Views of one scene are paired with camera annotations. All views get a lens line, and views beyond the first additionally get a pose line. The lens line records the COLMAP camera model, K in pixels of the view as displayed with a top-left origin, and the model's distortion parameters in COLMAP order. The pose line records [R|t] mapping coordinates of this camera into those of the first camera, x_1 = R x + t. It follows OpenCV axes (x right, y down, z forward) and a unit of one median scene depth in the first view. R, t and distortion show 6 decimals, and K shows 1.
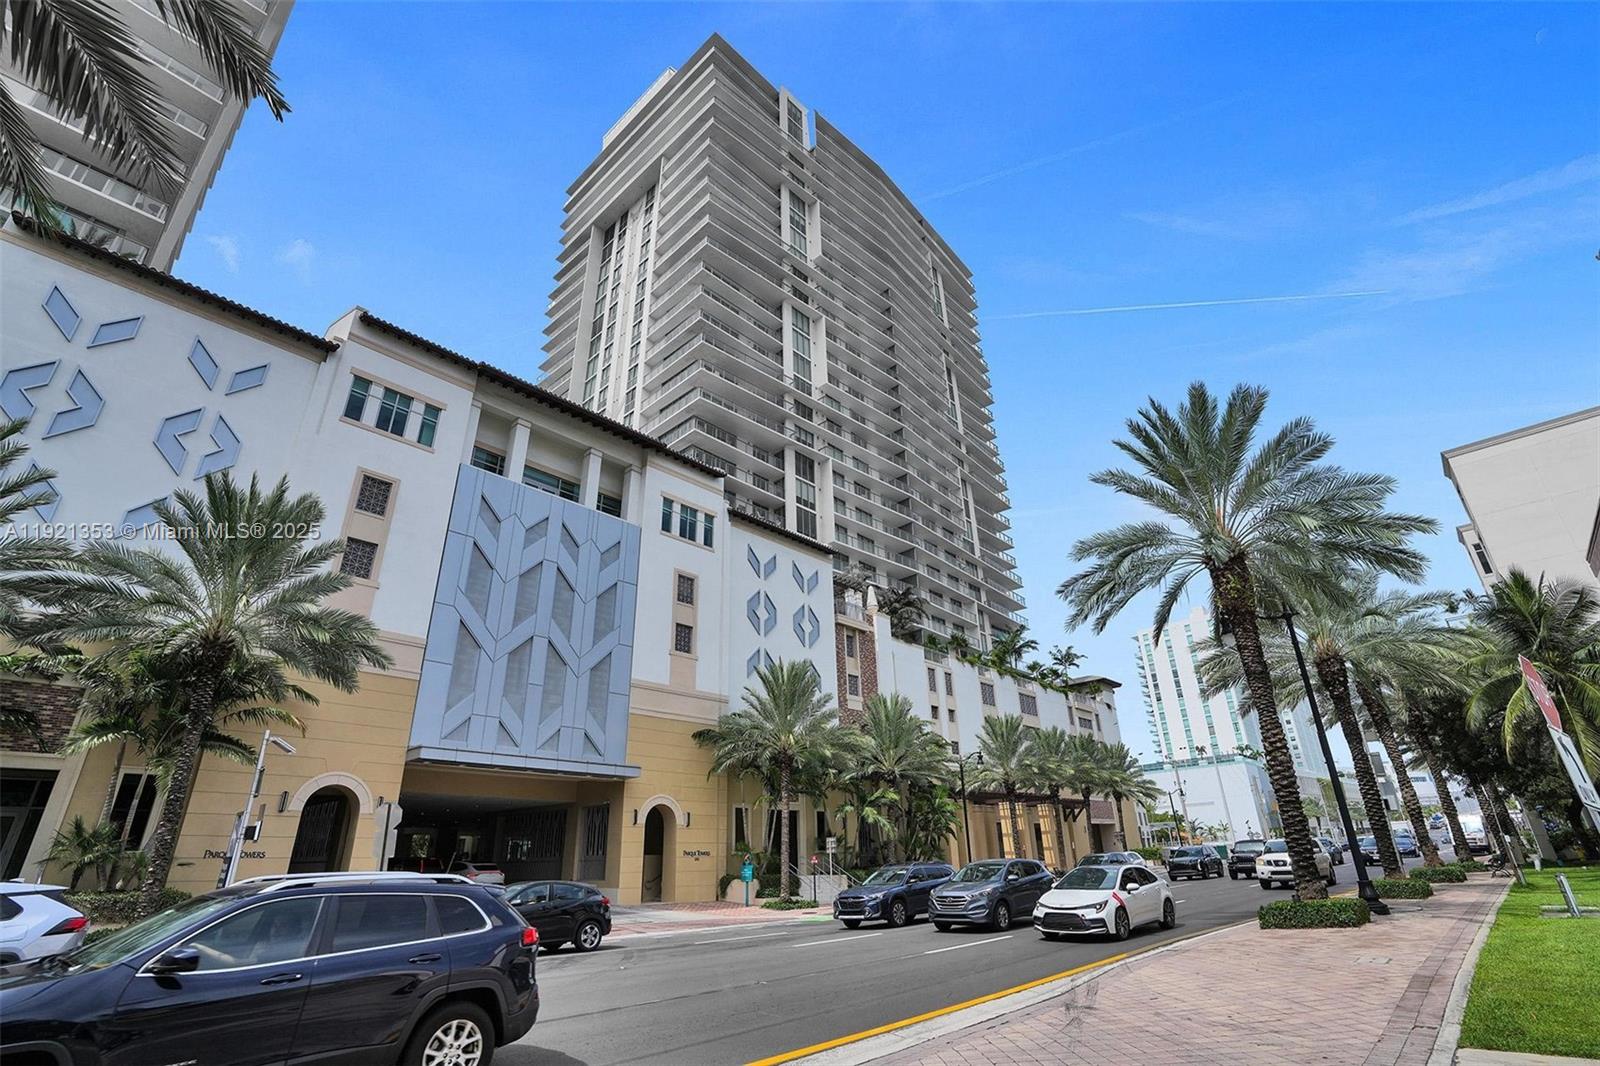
lens RADIAL K [[743.0, 0, 799.4], [0, 743.0, 526.7], [0, 0, 1]] dist [-0.062109, 0.023663]
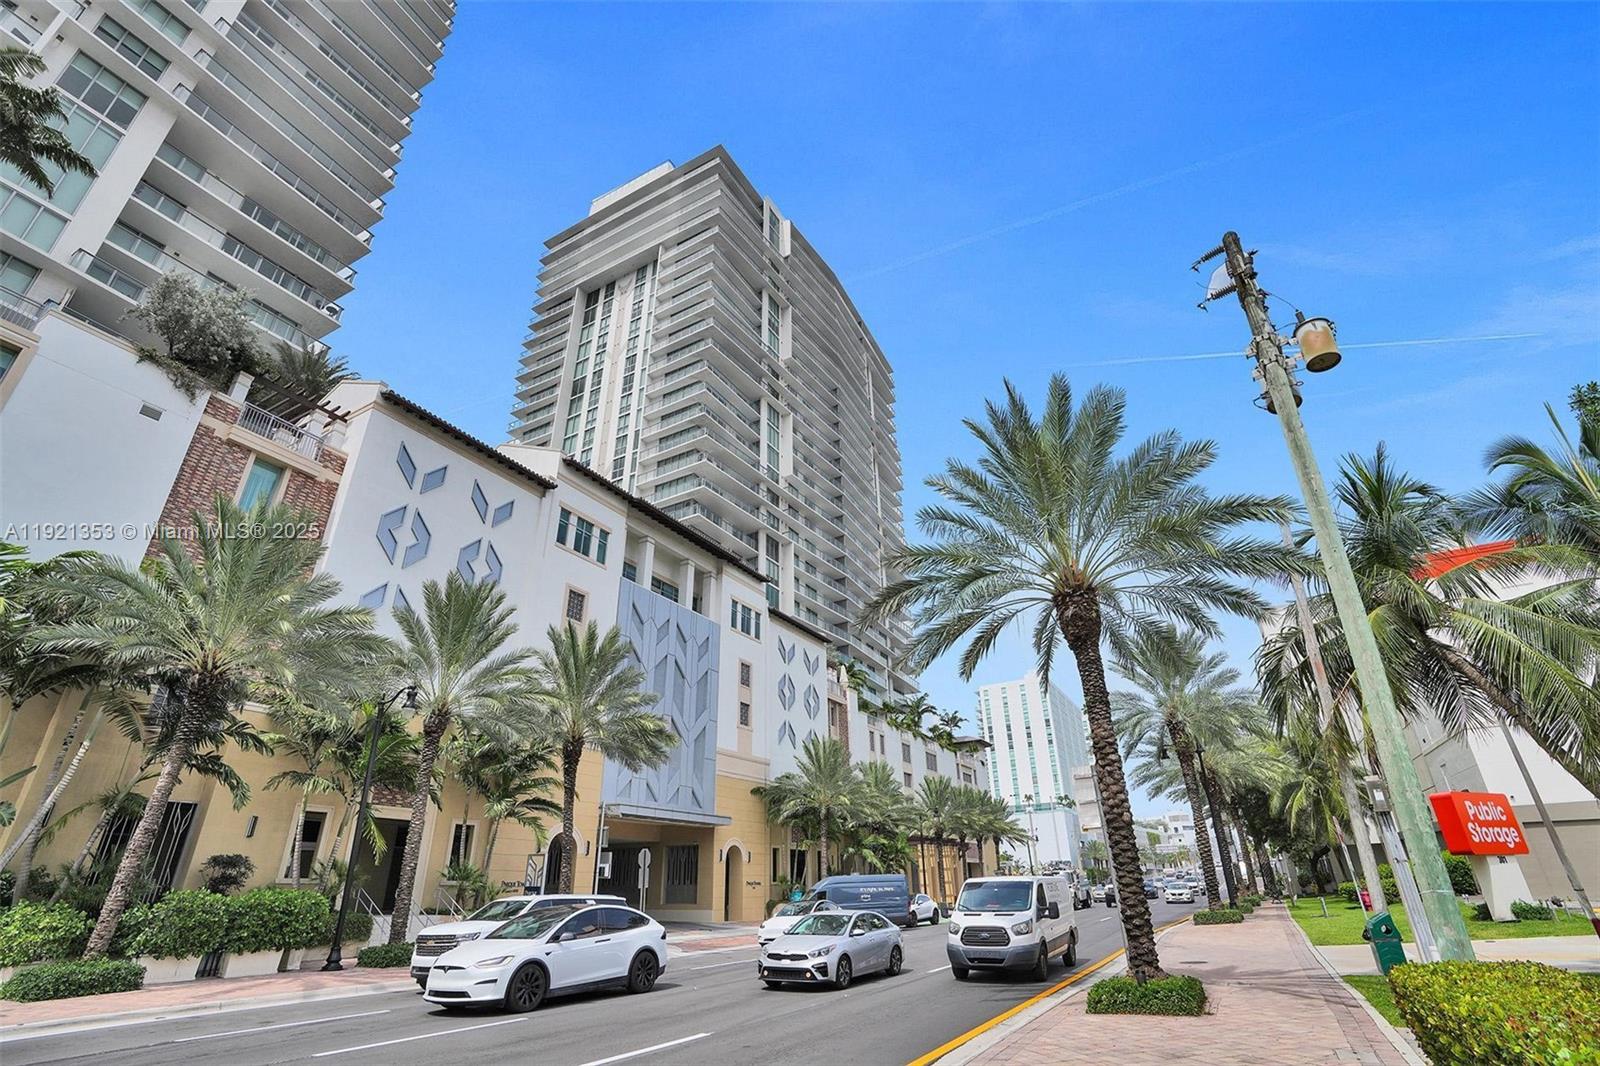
lens RADIAL K [[743.0, 0, 803.9], [0, 743.0, 533.1], [0, 0, 1]] dist [-0.062109, 0.023663]
pose [[0.972247, 0.110656, 0.206133, -0.251449], [-0.105086, 0.993744, -0.037814, -0.087233], [-0.209027, 0.015103, 0.977793, -0.197856]]
